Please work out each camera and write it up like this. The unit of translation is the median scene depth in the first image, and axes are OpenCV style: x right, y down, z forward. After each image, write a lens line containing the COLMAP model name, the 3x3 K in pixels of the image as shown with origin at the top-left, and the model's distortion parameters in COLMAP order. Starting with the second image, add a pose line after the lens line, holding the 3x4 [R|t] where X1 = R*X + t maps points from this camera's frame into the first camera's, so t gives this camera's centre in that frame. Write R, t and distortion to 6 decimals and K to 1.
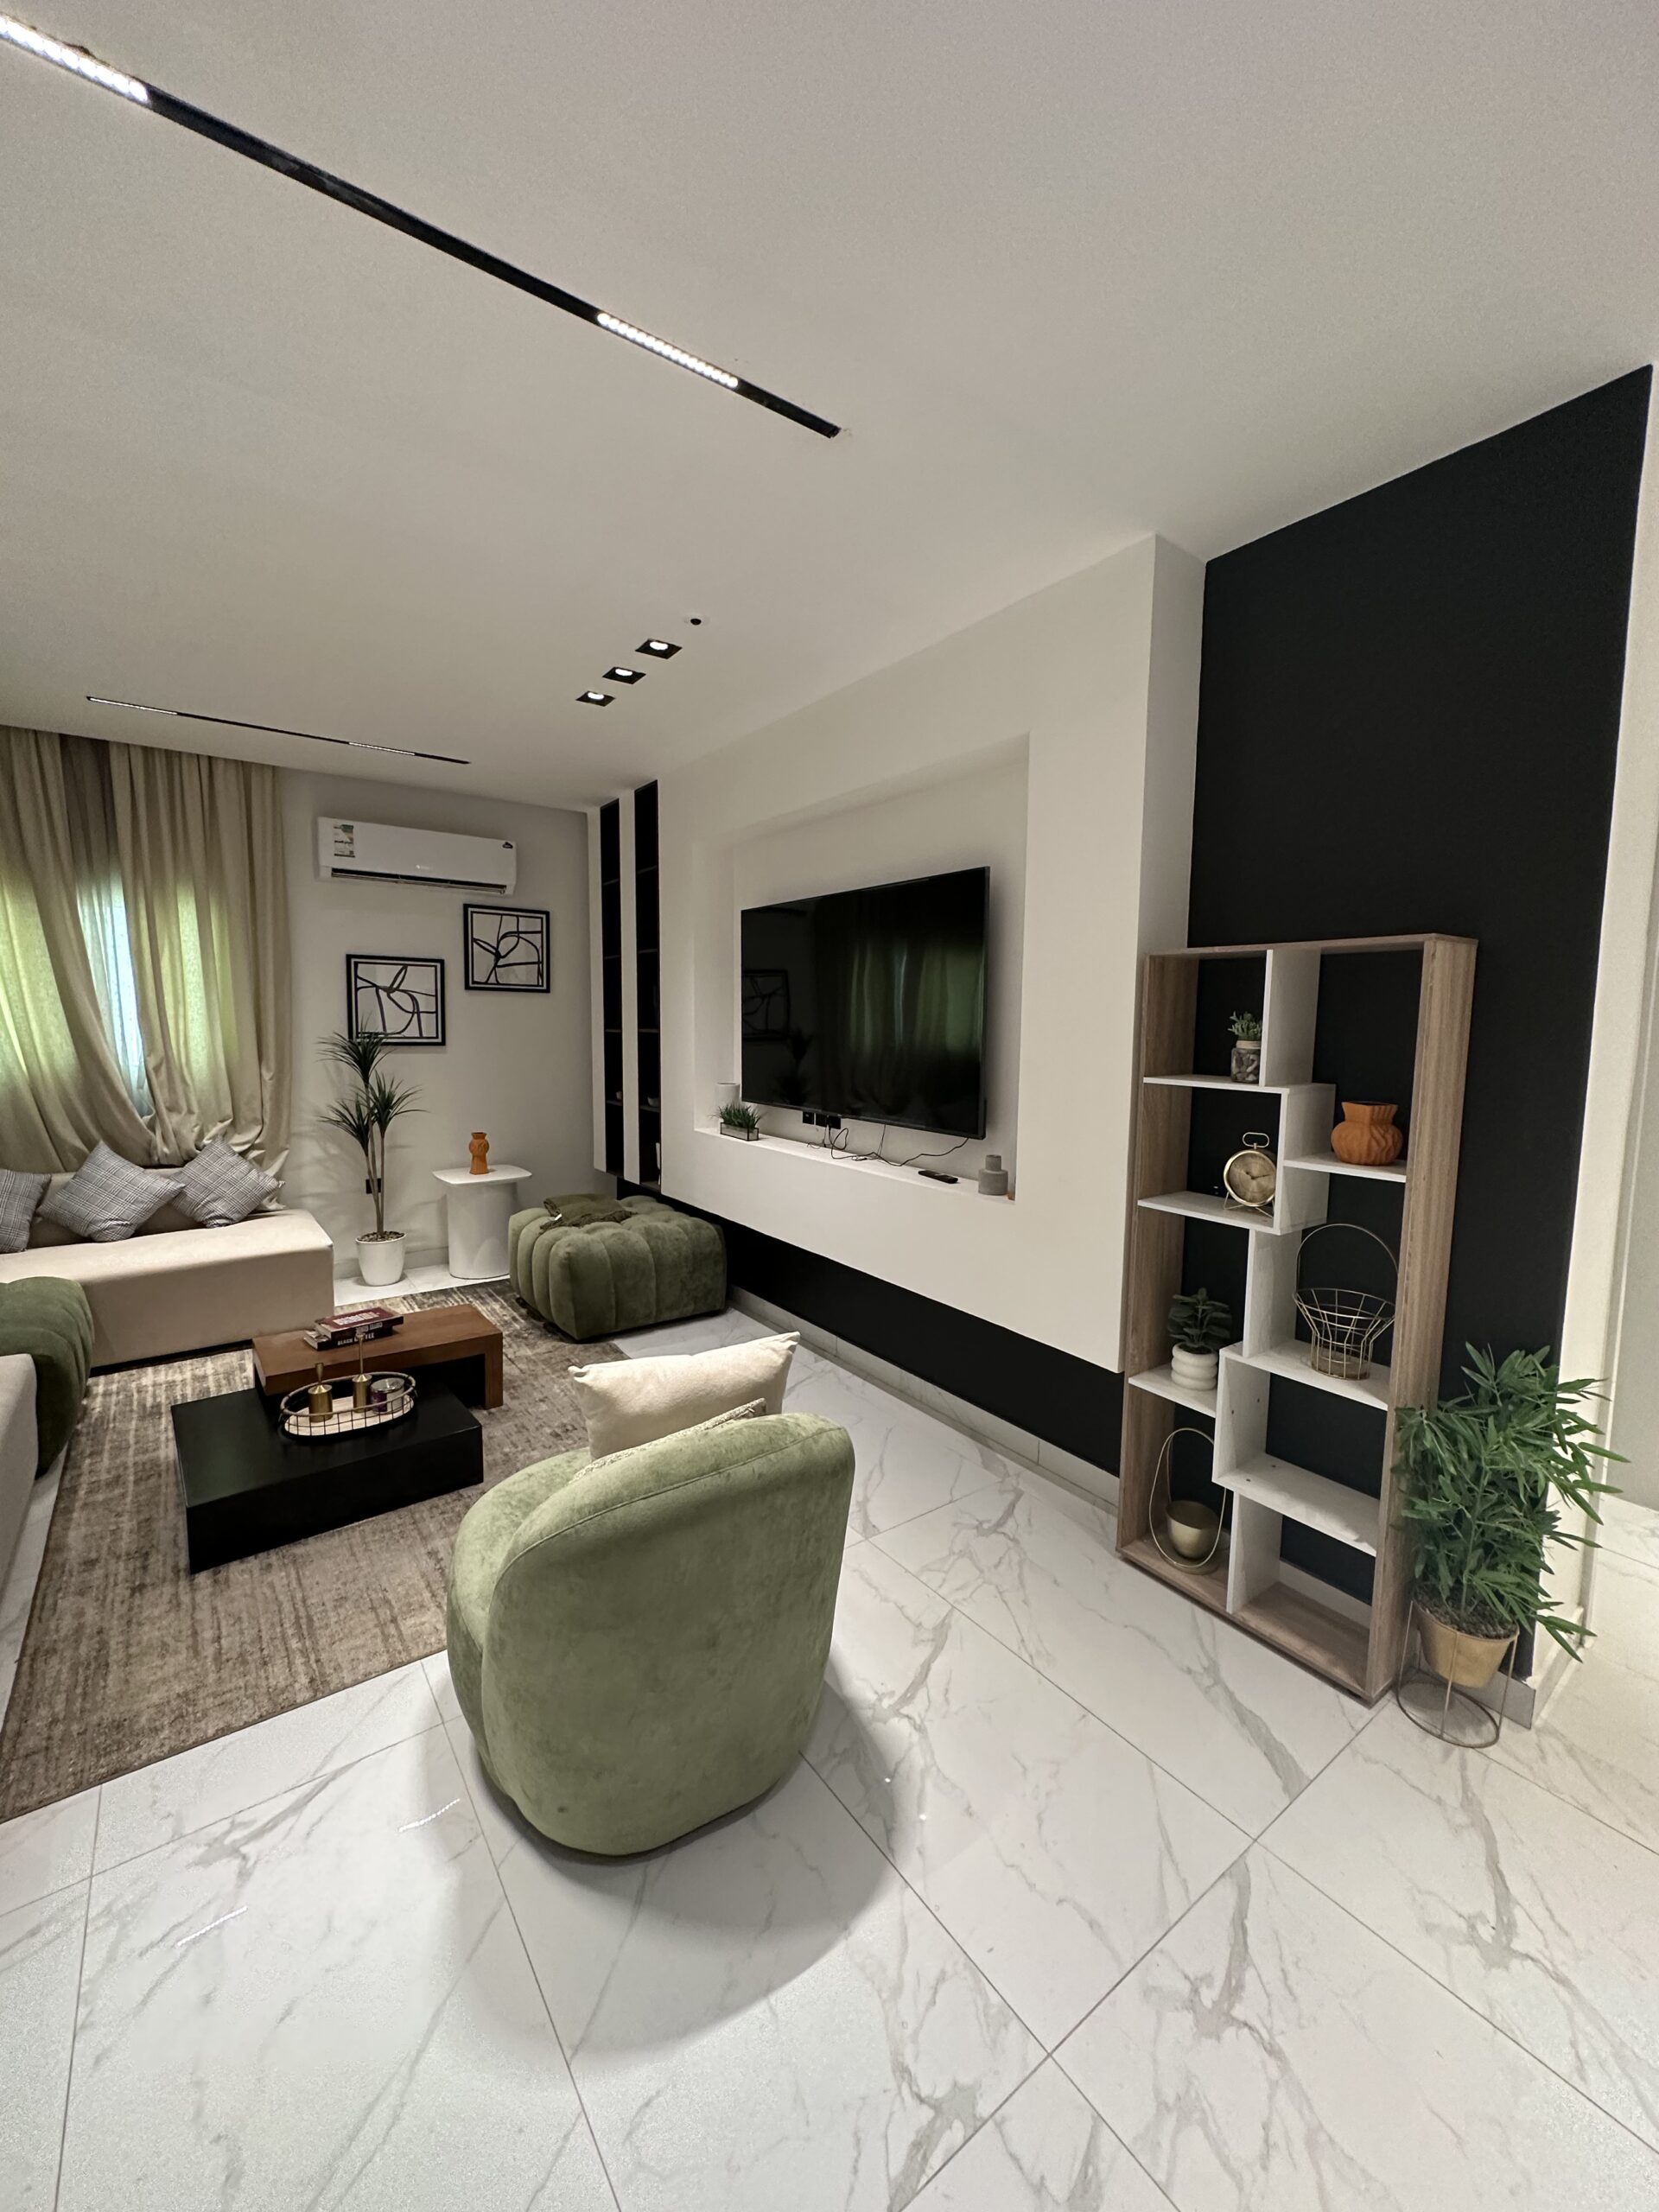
lens RADIAL K [[878.9, 0, 829.5], [0, 878.9, 1106.0], [0, 0, 1]] dist [-0.001353, -0.000353]
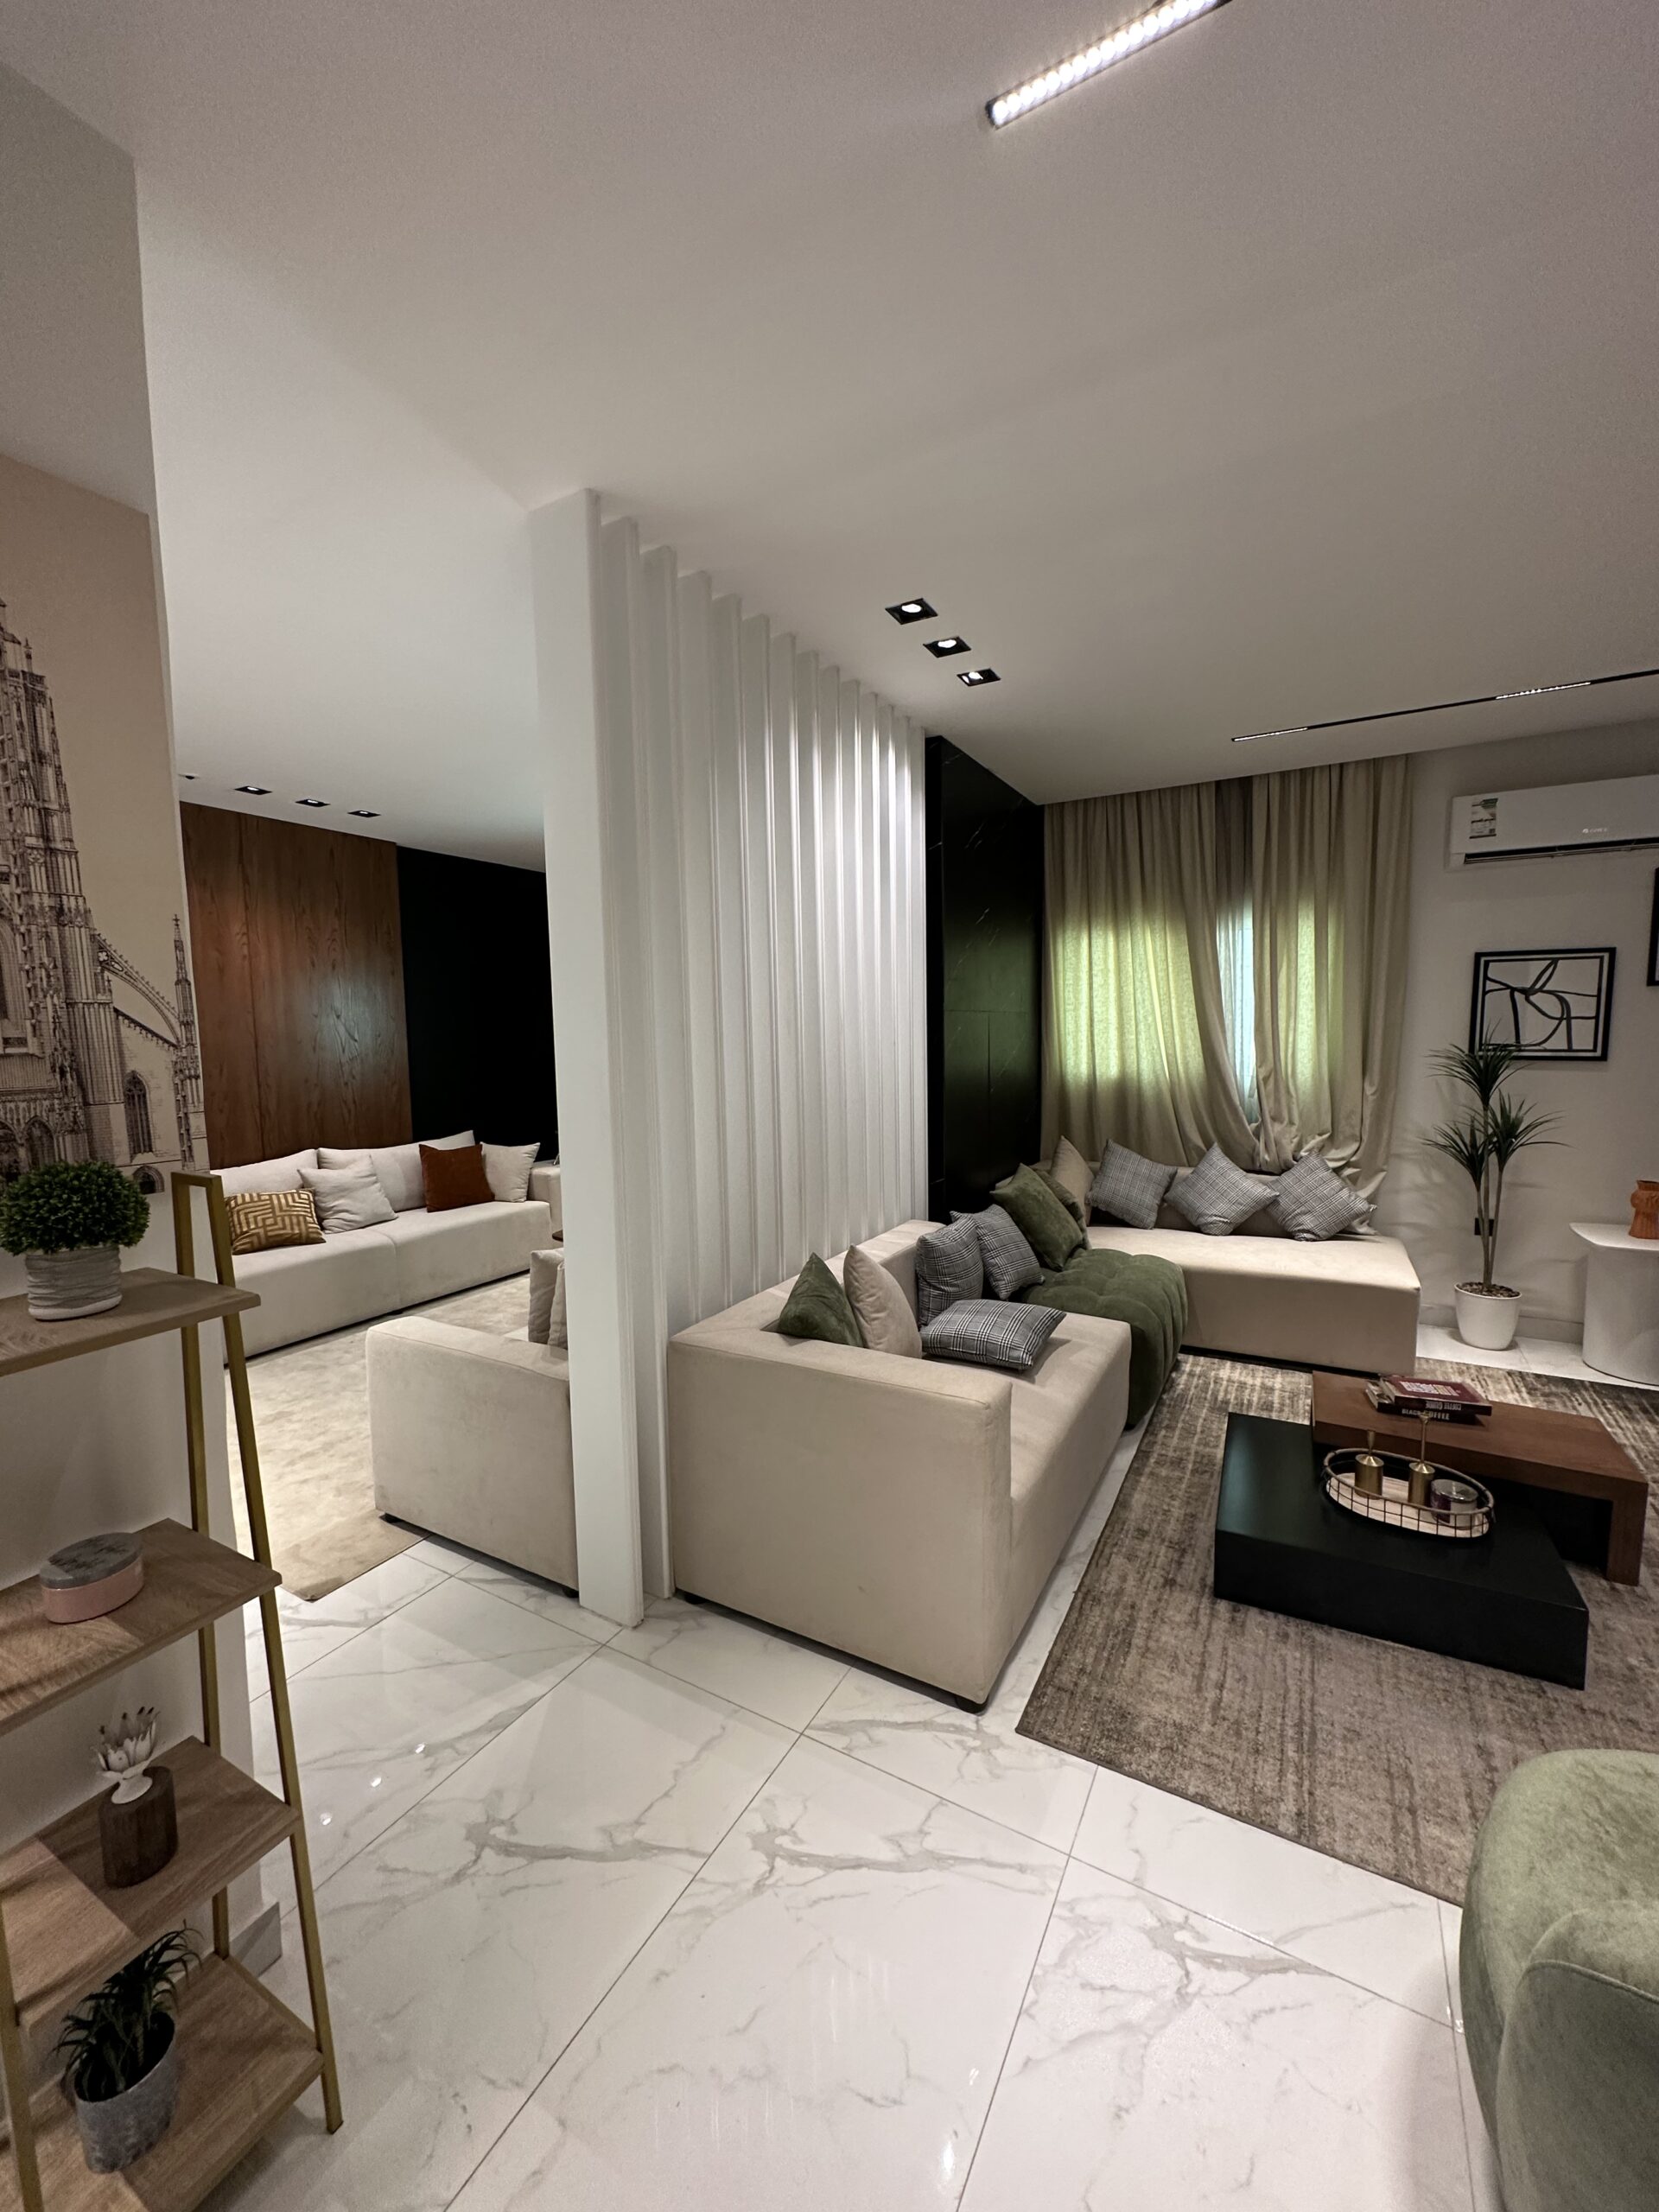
lens RADIAL K [[878.9, 0, 829.5], [0, 878.9, 1106.0], [0, 0, 1]] dist [-0.001353, -0.000353]
pose [[0.408022, 0.062707, -0.910816, -0.024924], [-0.071307, 0.996780, 0.036681, -0.013903], [0.910183, 0.049981, 0.411180, 0.110760]]
